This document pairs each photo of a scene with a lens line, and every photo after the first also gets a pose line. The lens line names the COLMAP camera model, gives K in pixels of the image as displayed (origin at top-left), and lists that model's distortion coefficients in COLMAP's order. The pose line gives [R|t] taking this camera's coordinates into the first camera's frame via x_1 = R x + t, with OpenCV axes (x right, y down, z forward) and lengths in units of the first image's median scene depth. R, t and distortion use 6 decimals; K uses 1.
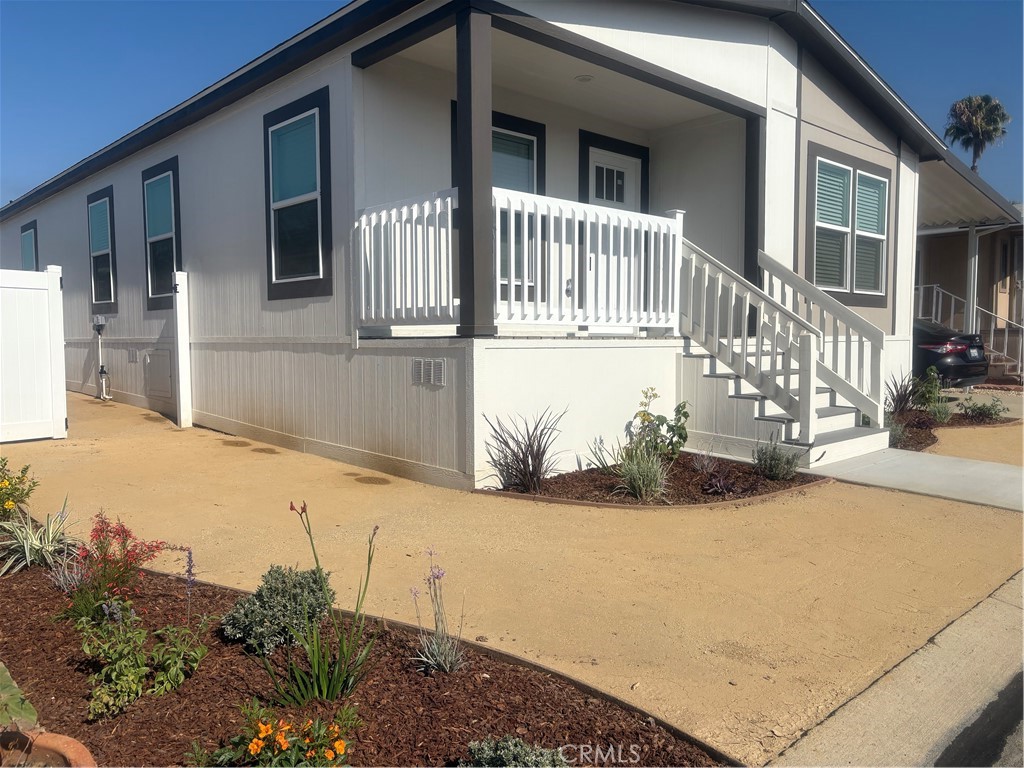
lens RADIAL K [[767.8, 0, 513.4], [0, 767.8, 380.9], [0, 0, 1]] dist [0.060509, -0.064190]
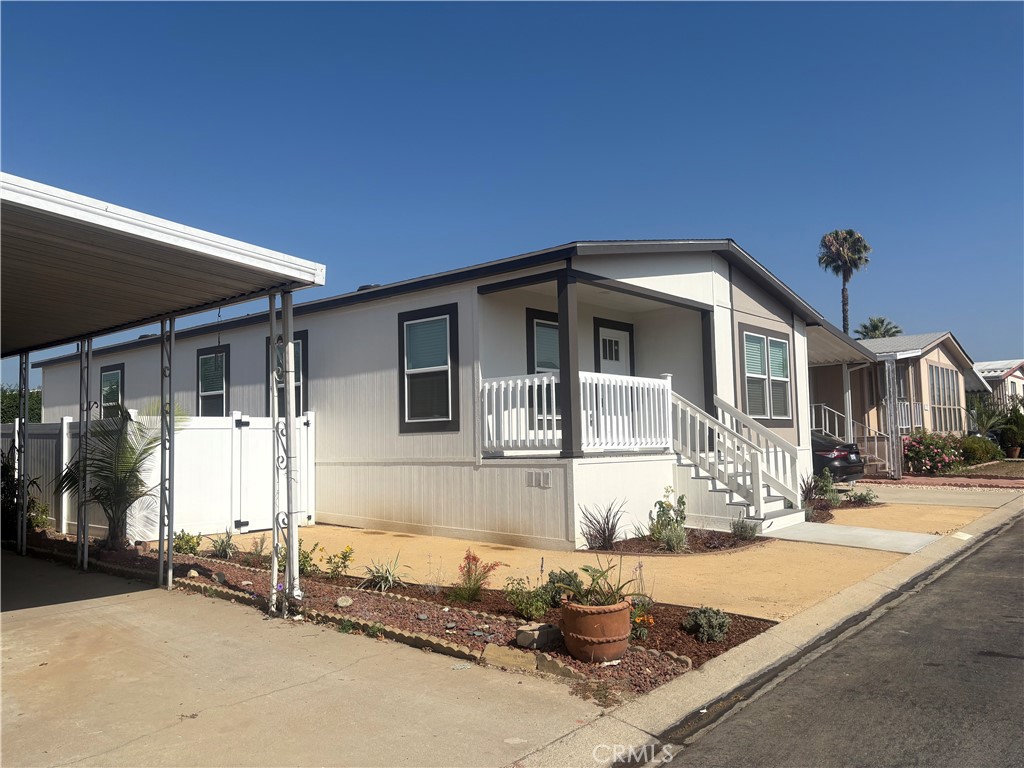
lens RADIAL K [[767.8, 0, 509.7], [0, 767.8, 387.2], [0, 0, 1]] dist [0.060509, -0.064190]
pose [[0.993514, -0.009447, 0.113313, -0.284869], [0.023593, 0.991982, -0.124157, -0.003707], [-0.111232, 0.126025, 0.985771, -0.512605]]
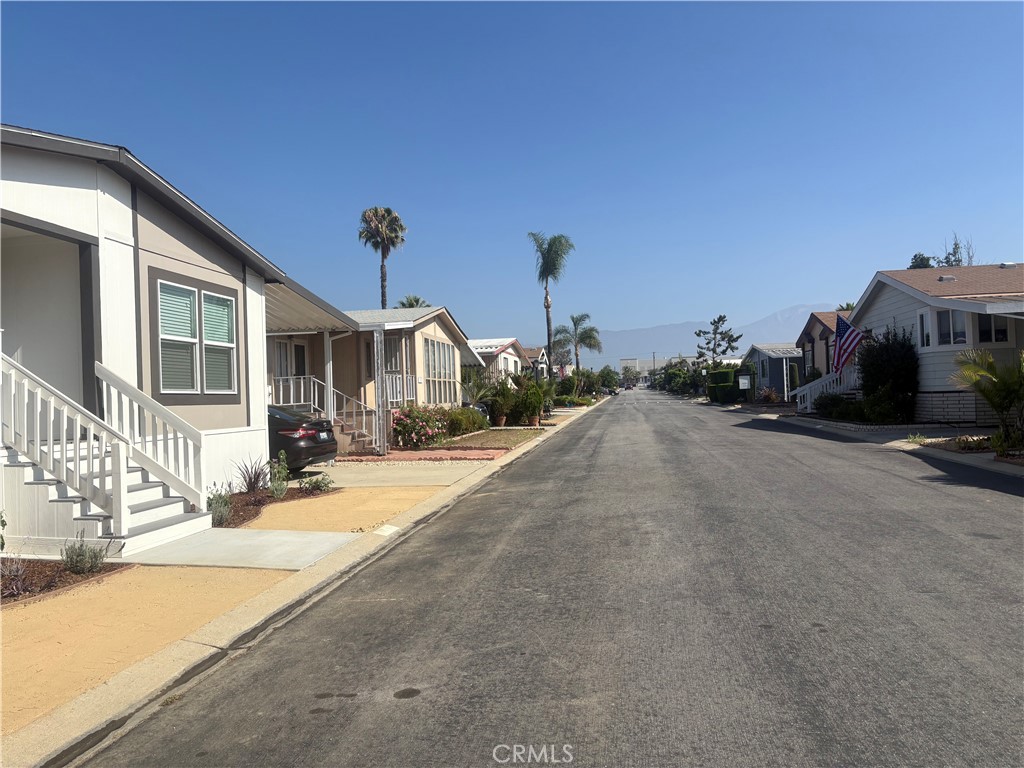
lens RADIAL K [[767.8, 0, 513.1], [0, 767.8, 386.4], [0, 0, 1]] dist [0.060509, -0.064190]
pose [[0.782970, -0.011302, 0.621957, 0.100205], [0.064533, 0.995916, -0.063142, -0.027075], [-0.618703, 0.089575, 0.780501, -0.257072]]
